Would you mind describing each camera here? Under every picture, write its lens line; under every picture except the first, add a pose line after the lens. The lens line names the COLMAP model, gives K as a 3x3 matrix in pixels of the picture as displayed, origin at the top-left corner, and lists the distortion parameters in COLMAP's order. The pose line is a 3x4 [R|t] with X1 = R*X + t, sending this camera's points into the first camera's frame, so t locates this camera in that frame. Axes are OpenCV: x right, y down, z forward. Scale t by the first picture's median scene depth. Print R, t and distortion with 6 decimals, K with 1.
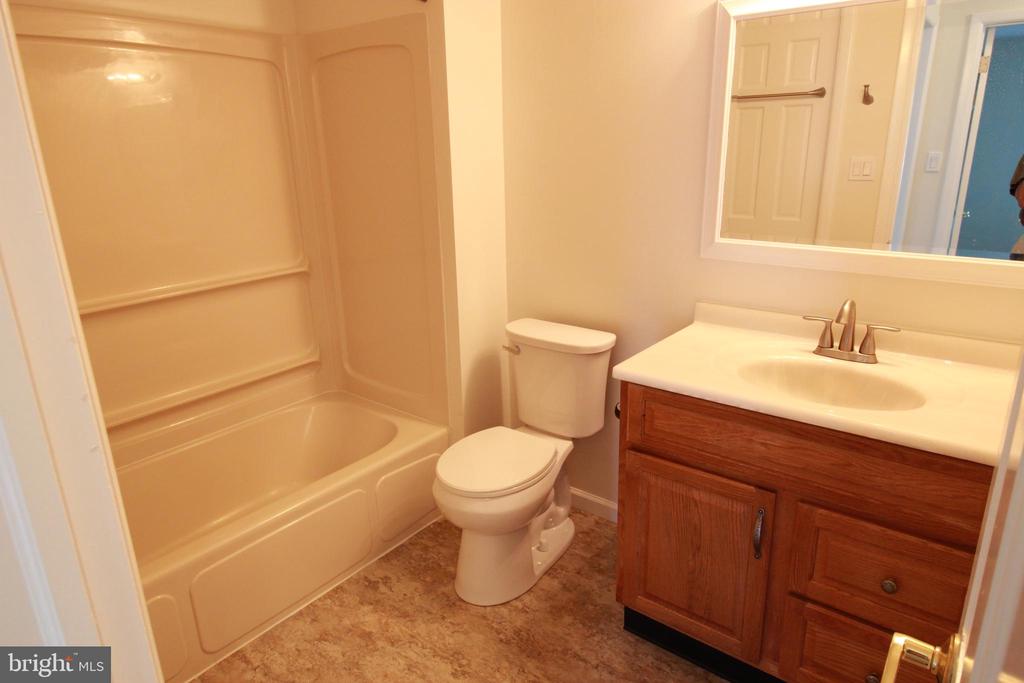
lens RADIAL K [[625.5, 0, 513.1], [0, 625.5, 338.0], [0, 0, 1]] dist [-0.037426, -0.001505]
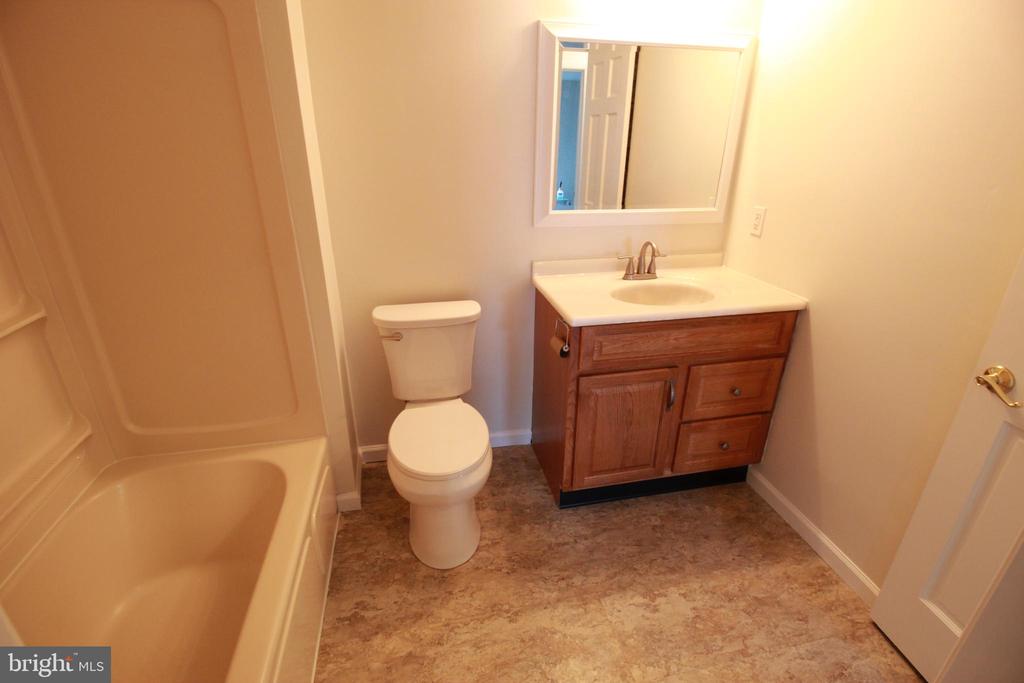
lens RADIAL K [[472.2, 0, 514.3], [0, 472.2, 341.0], [0, 0, 1]] dist [-0.030316, -0.001397]
pose [[0.628079, -0.280043, 0.726012, -0.548077], [0.207212, 0.959501, 0.190845, -0.103437], [-0.750053, 0.030573, 0.660670, 0.402925]]
